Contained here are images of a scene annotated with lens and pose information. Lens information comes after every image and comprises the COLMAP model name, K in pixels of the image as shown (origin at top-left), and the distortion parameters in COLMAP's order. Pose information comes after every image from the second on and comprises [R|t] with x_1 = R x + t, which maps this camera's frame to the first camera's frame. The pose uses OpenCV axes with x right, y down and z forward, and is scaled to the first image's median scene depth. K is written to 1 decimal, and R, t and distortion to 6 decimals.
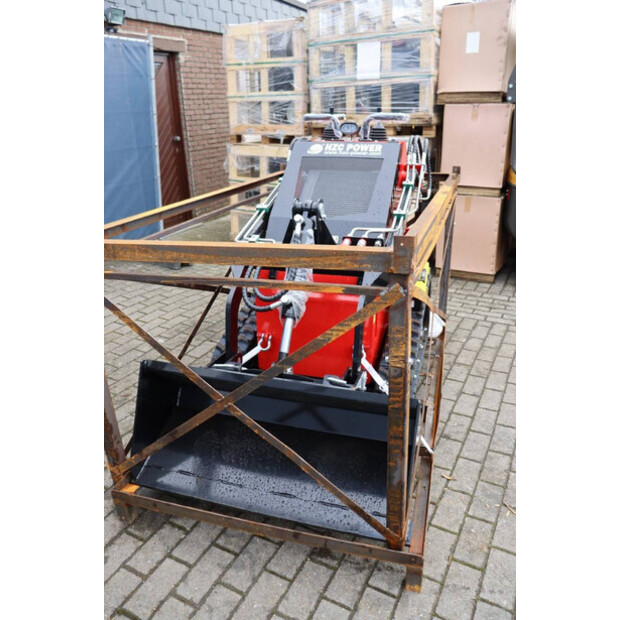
lens RADIAL K [[505.2, 0, 306.3], [0, 505.2, 312.4], [0, 0, 1]] dist [-0.158729, 0.120881]
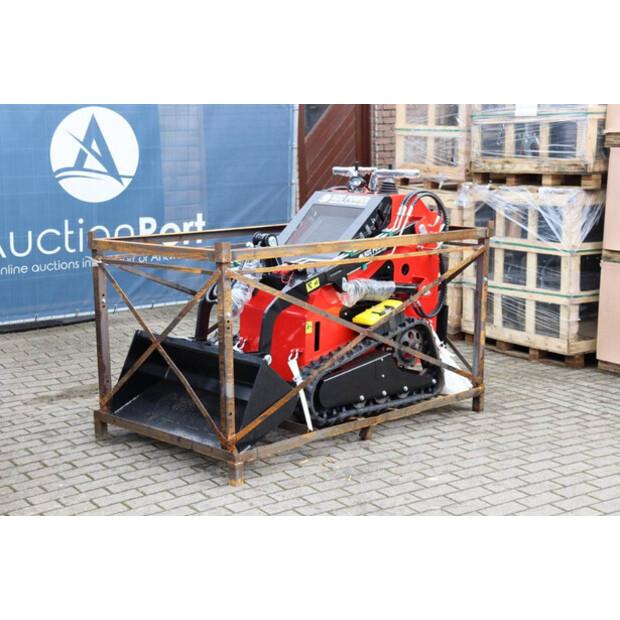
lens RADIAL K [[1079.6, 0, 307.2], [0, 1079.6, 311.7], [0, 0, 1]] dist [0.204711, 0.000000]
pose [[0.882885, 0.101734, -0.458436, 1.622173], [-0.191135, 0.969576, -0.152936, 0.453737], [0.428930, 0.222648, 0.875470, -1.642588]]
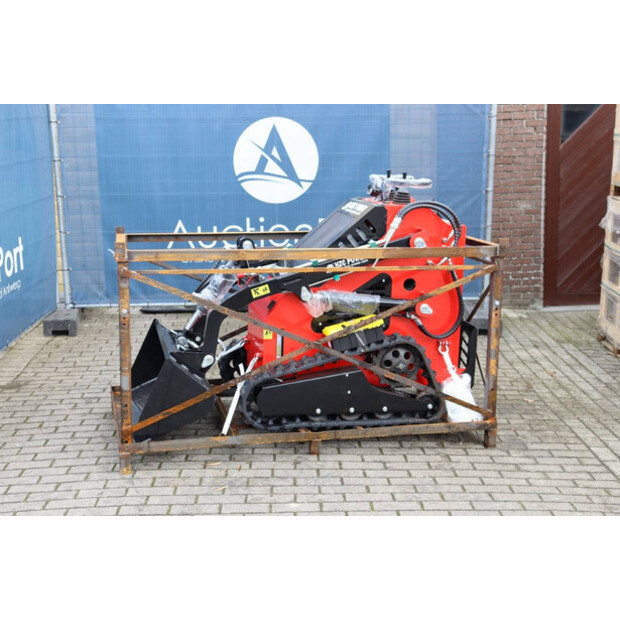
lens RADIAL K [[953.9, 0, 308.3], [0, 953.9, 310.4], [0, 0, 1]] dist [0.111730, 0.000000]
pose [[0.496183, 0.179570, -0.849445, 2.623999], [-0.330327, 0.943844, 0.006572, -0.115684], [0.802924, 0.277334, 0.527636, -0.243827]]
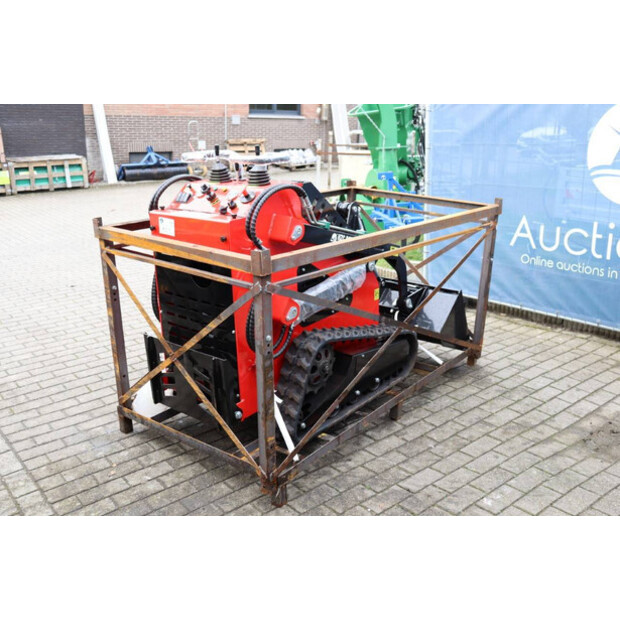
lens RADIAL K [[616.6, 0, 308.3], [0, 616.6, 314.3], [0, 0, 1]] dist [-0.034304, 0.000000]
pose [[-0.924913, -0.090355, 0.369287, -0.646105], [0.163887, 0.781702, 0.601733, -1.173613], [-0.343042, 0.617072, -0.708198, 2.745117]]
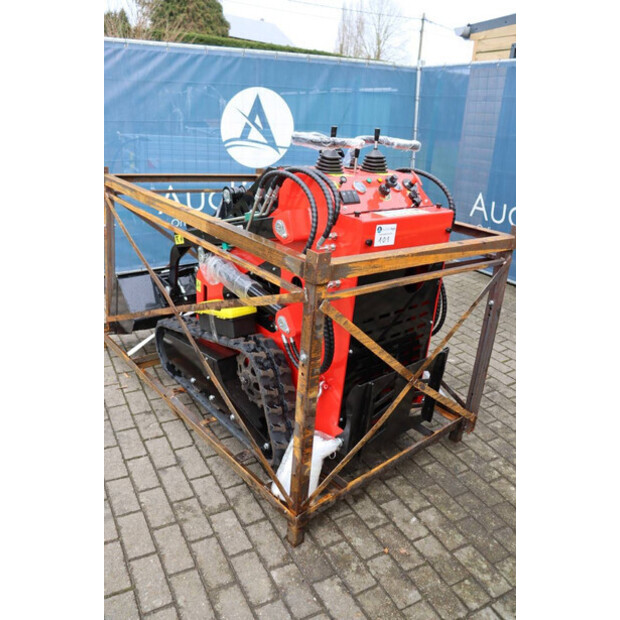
lens RADIAL K [[505.2, 0, 307.9], [0, 505.2, 311.8], [0, 0, 1]] dist [-0.158729, 0.120881]
pose [[-0.538439, 0.292500, -0.790271, 1.161965], [-0.365506, 0.763942, 0.531787, -0.824854], [0.759269, 0.575183, -0.304426, 1.907846]]
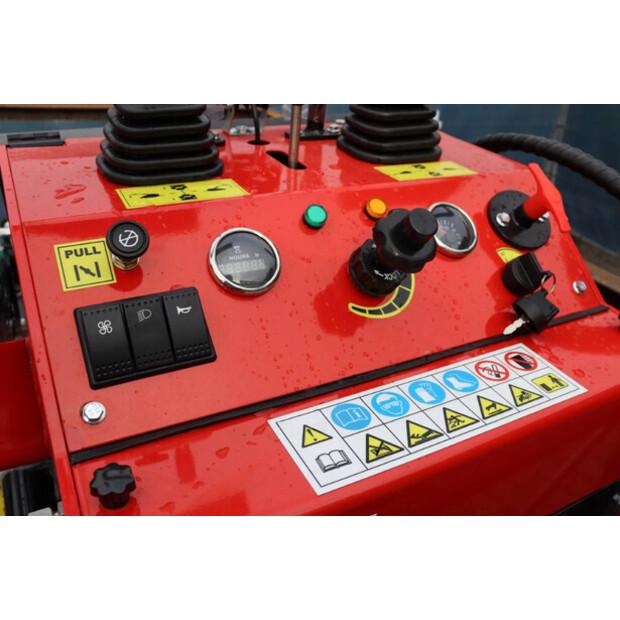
lens RADIAL K [[570.9, 0, 312.4], [0, 570.9, 307.2], [0, 0, 1]] dist [-0.082782, 0.000000]
pose [[-0.704512, 0.317564, -0.634678, 0.360940], [-0.307941, 0.668939, 0.676530, -0.675098], [0.639403, 0.672067, -0.373485, 1.652492]]
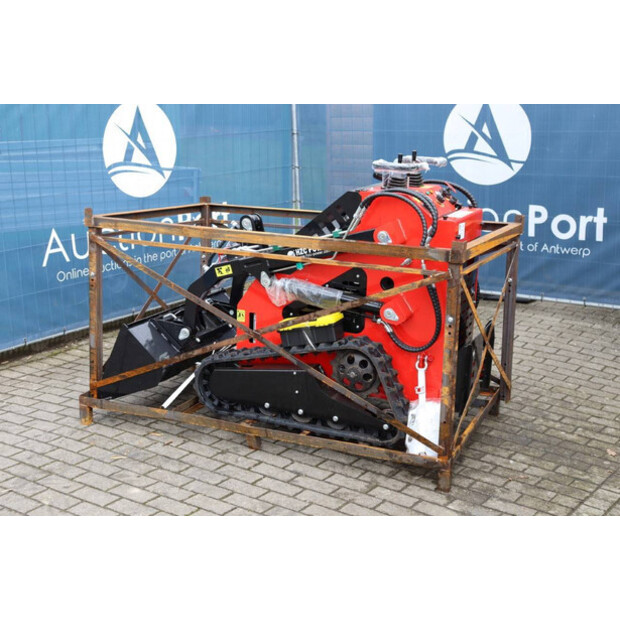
lens RADIAL K [[885.1, 0, 310.9], [0, 885.1, 313.0], [0, 0, 1]] dist [0.098014, 0.000000]
pose [[-0.121306, 0.244494, -0.962033, 2.586197], [-0.374096, 0.886464, 0.272459, -0.769405], [0.919422, 0.392944, -0.016069, 1.402875]]
